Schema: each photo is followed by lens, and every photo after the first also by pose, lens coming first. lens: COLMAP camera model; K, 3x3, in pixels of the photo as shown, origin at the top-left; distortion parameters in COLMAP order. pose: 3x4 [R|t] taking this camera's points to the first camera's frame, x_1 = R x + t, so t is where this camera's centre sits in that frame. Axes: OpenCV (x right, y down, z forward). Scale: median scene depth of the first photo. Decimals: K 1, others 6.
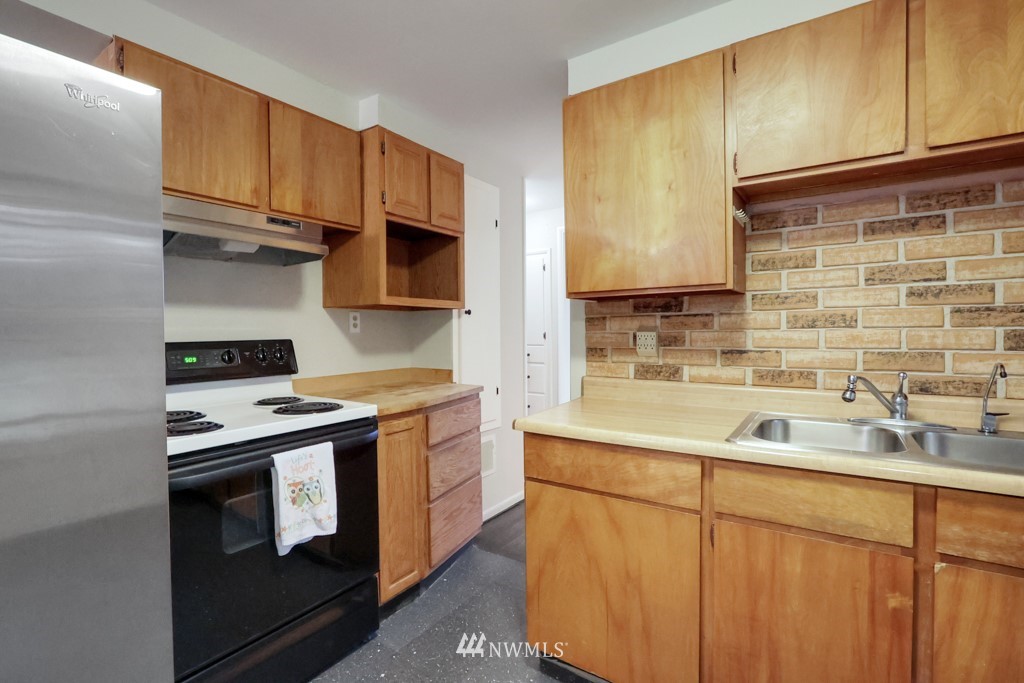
lens RADIAL K [[473.2, 0, 507.9], [0, 473.2, 343.2], [0, 0, 1]] dist [-0.015851, 0.003199]
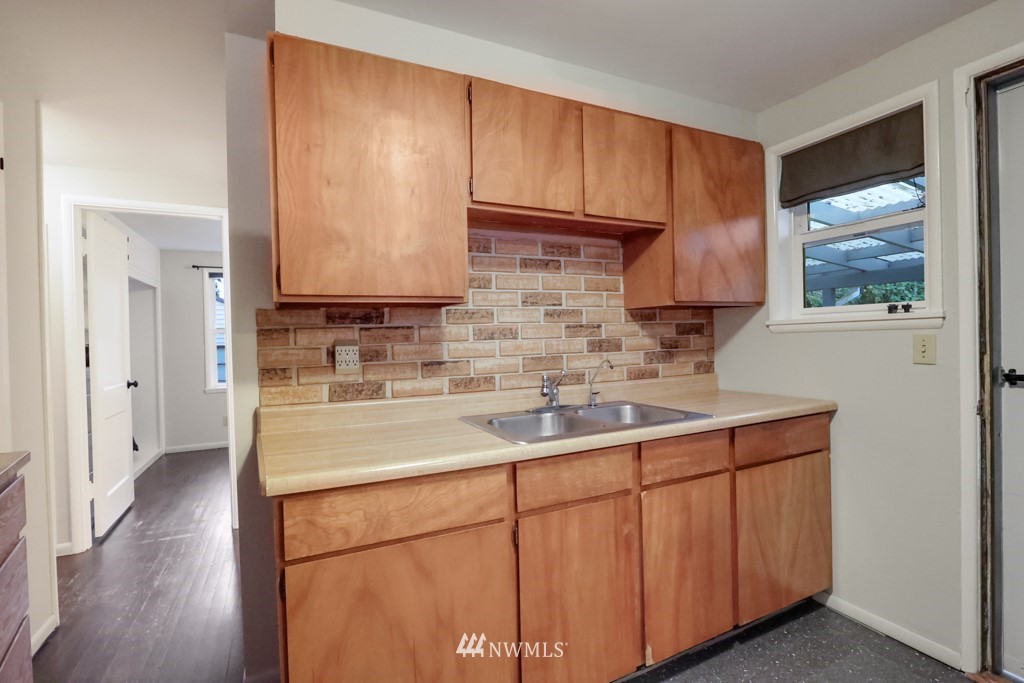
lens RADIAL K [[473.2, 0, 507.9], [0, 473.2, 343.2], [0, 0, 1]] dist [-0.015851, 0.003199]
pose [[0.497723, -0.010934, 0.867267, -0.374695], [0.044197, 0.998941, -0.012770, -0.006076], [-0.866209, 0.044687, 0.497679, 0.368947]]
